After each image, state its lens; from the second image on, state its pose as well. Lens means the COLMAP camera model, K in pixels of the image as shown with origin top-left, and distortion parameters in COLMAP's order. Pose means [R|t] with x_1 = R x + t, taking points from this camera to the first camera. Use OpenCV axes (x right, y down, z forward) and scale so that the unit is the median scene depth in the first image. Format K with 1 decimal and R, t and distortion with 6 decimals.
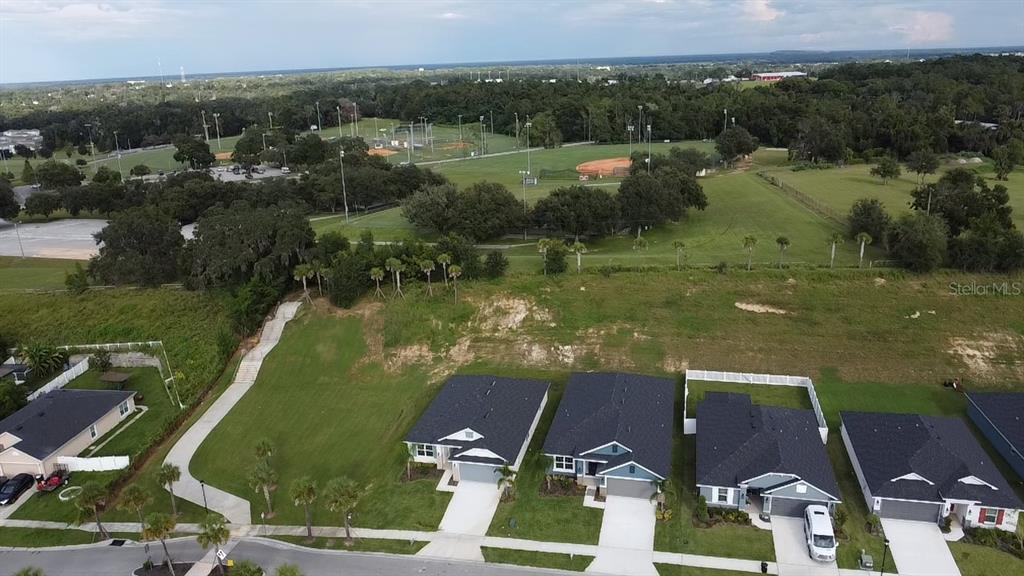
lens RADIAL K [[693.8, 0, 512.0], [0, 693.8, 288.0], [0, 0, 1]] dist [-0.004397, -0.001477]
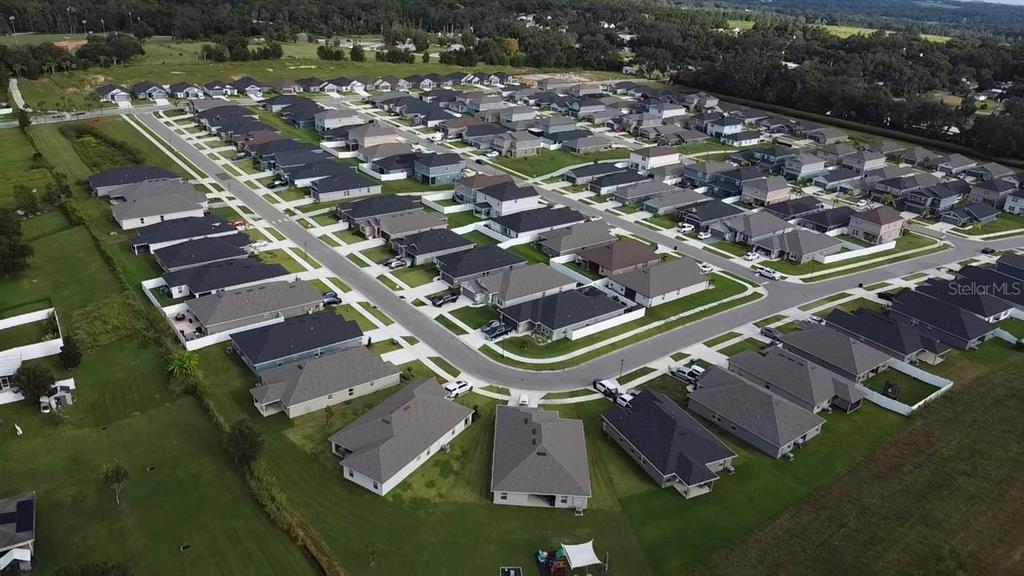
lens RADIAL K [[693.8, 0, 512.0], [0, 693.8, 288.0], [0, 0, 1]] dist [-0.004397, -0.001477]
pose [[0.682369, -0.249677, 0.687047, -0.493275], [0.161992, 0.968143, 0.190939, 0.290283], [-0.712833, -0.018995, 0.701076, -1.128598]]
